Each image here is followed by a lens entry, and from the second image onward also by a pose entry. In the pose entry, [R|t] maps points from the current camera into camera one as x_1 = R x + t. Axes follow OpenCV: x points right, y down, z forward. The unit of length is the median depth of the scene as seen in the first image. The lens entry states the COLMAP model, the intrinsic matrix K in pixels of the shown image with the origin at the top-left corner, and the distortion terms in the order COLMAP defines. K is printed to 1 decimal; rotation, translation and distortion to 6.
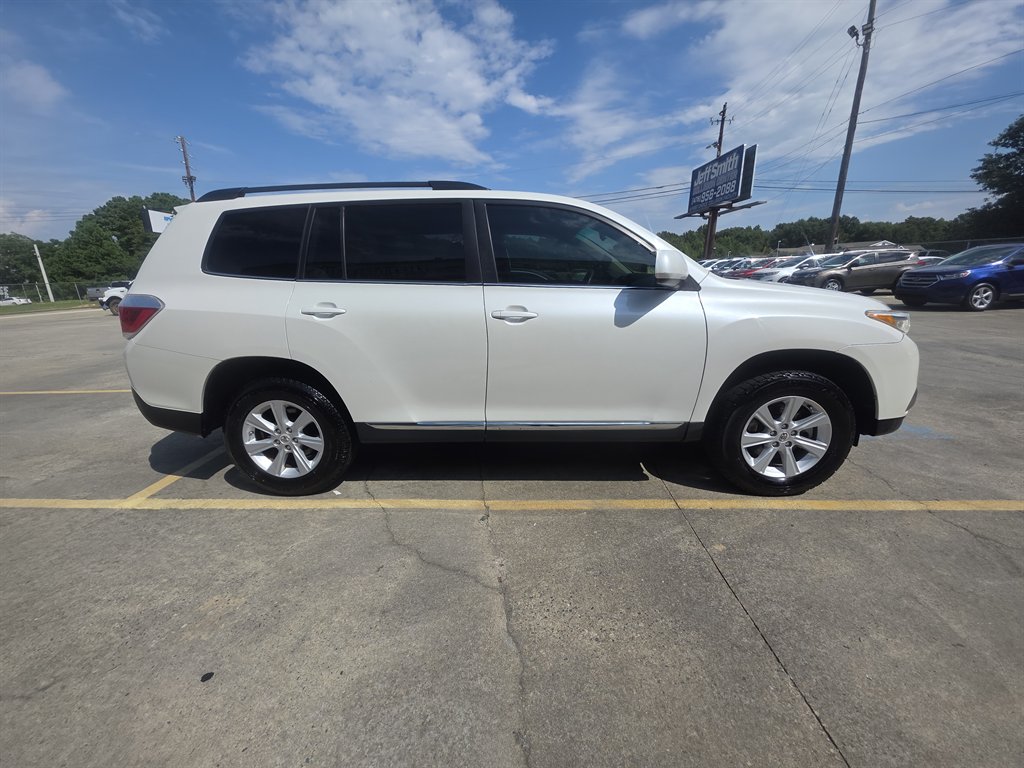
lens RADIAL K [[411.6, 0, 508.8], [0, 411.6, 384.7], [0, 0, 1]] dist [0.000826, -0.006755]
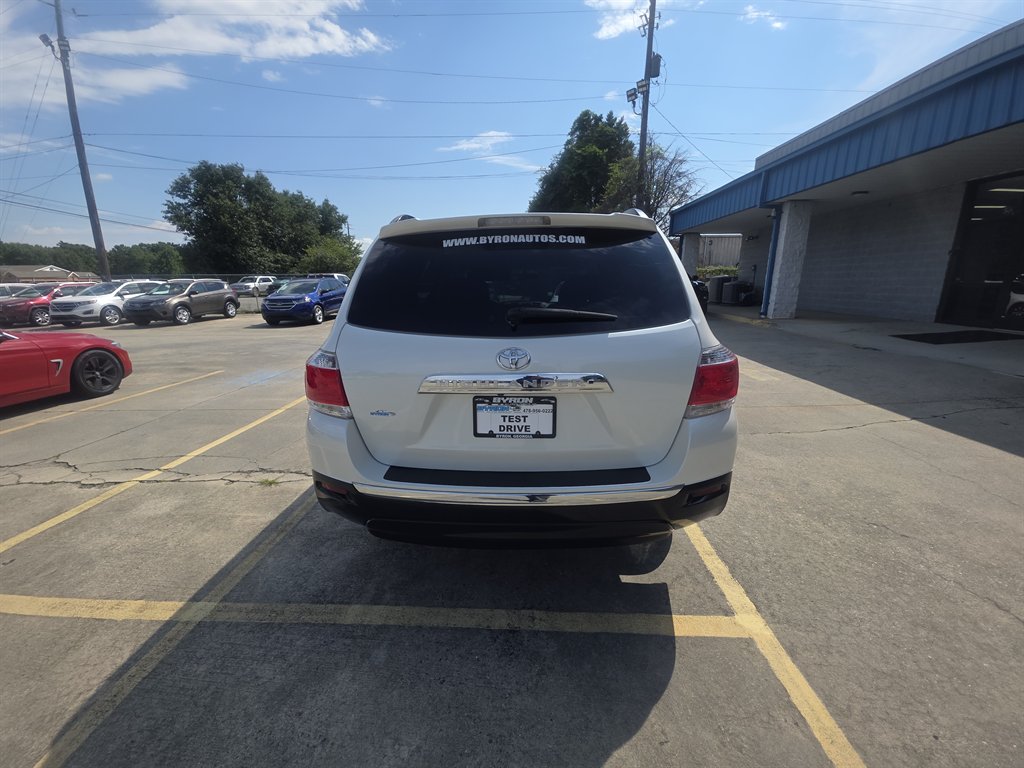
lens RADIAL K [[411.6, 0, 508.8], [0, 411.6, 384.7], [0, 0, 1]] dist [0.000826, -0.006755]
pose [[-0.003608, -0.209902, 0.977716, -0.201083], [0.267844, 0.941795, 0.203179, -0.049210], [-0.963456, 0.262608, 0.052823, 0.164831]]
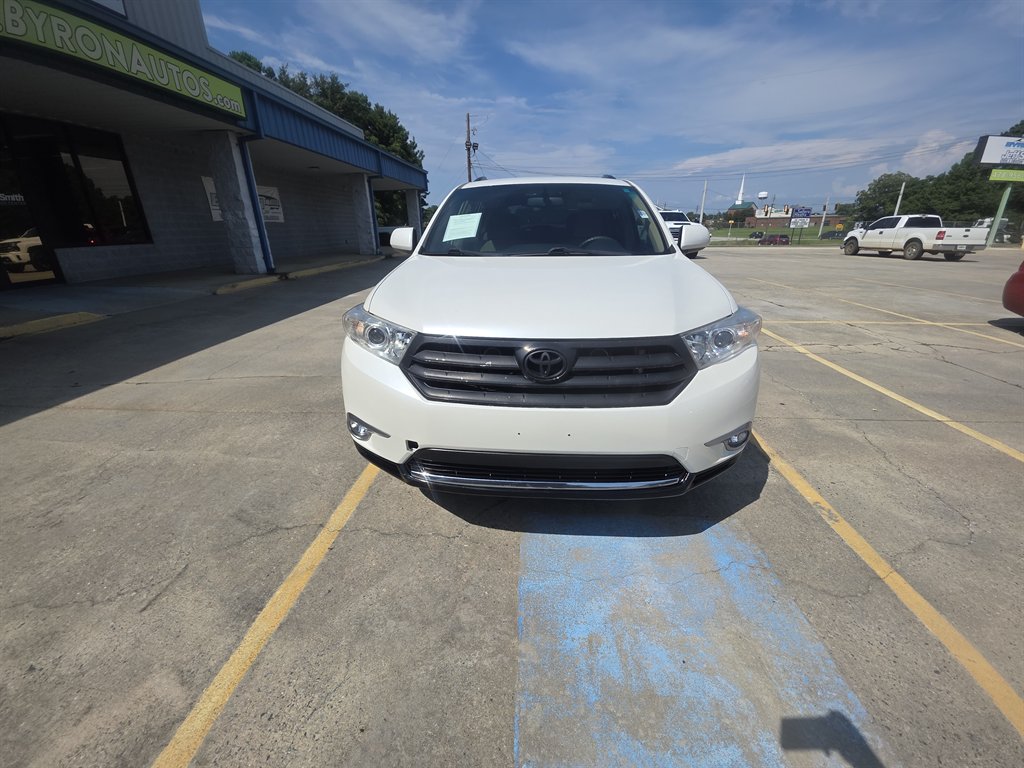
lens RADIAL K [[411.6, 0, 508.8], [0, 411.6, 384.7], [0, 0, 1]] dist [0.000826, -0.006755]
pose [[-0.031442, 0.374838, -0.926557, 0.202921], [-0.240738, 0.896884, 0.371004, -0.049464], [0.970081, 0.234723, 0.062038, 0.146900]]
